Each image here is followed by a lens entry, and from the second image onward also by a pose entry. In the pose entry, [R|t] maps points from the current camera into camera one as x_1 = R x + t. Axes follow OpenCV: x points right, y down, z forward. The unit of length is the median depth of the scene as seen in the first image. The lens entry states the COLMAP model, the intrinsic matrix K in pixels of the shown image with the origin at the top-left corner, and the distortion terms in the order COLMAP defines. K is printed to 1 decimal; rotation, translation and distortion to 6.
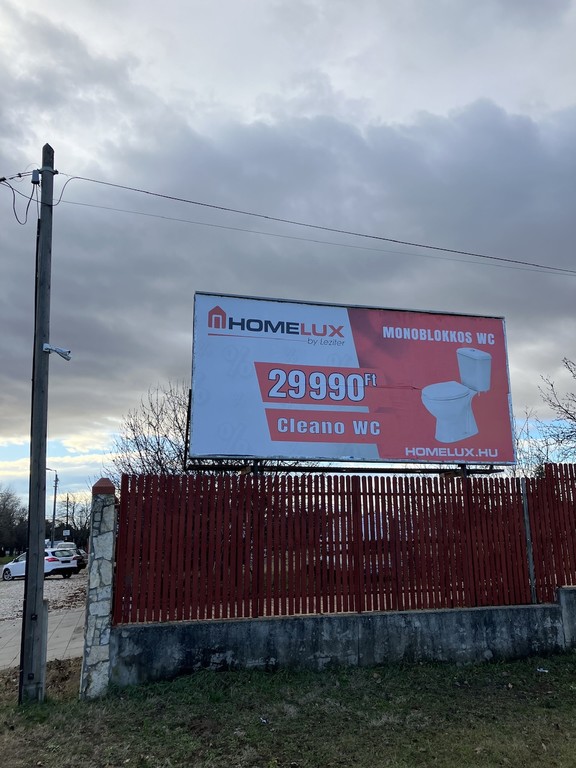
lens RADIAL K [[669.9, 0, 288.5], [0, 669.9, 375.3], [0, 0, 1]] dist [0.059191, -0.086384]
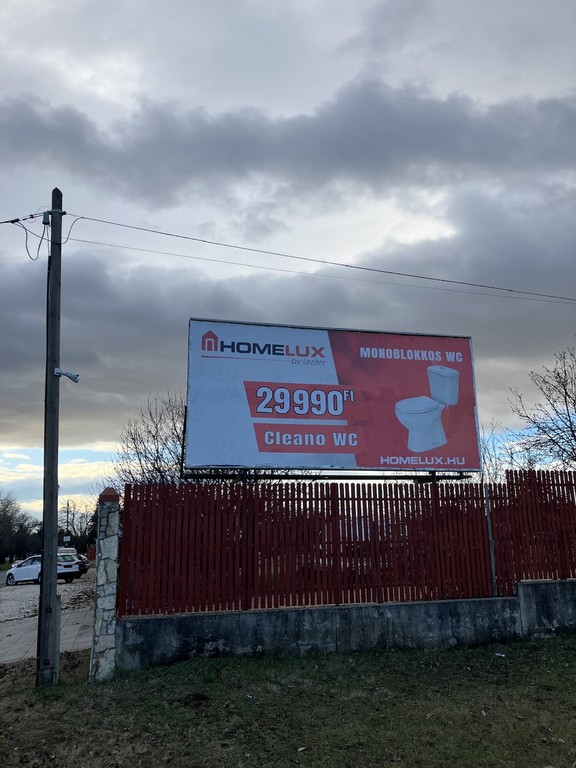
lens RADIAL K [[669.9, 0, 291.6], [0, 669.9, 376.2], [0, 0, 1]] dist [0.059191, -0.086384]
pose [[0.999957, -0.007009, 0.006149, 0.022230], [0.007037, 0.999964, -0.004648, -0.022309], [-0.006116, 0.004691, 0.999970, -0.111555]]
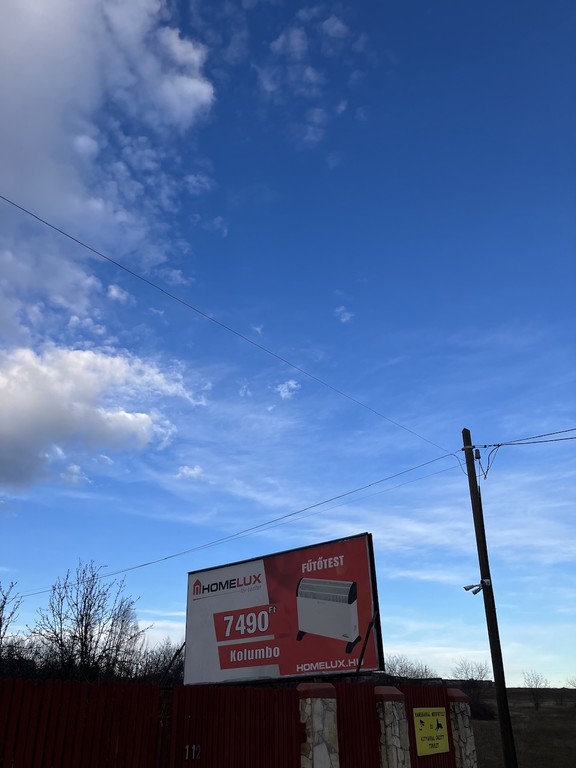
lens RADIAL K [[669.9, 0, 280.4], [0, 669.9, 389.5], [0, 0, 1]] dist [0.059191, -0.086384]
pose [[0.568652, -0.379902, -0.729596, 1.336170], [0.189137, 0.923584, -0.333497, 0.048225], [0.800539, 0.051650, 0.597051, 0.196570]]
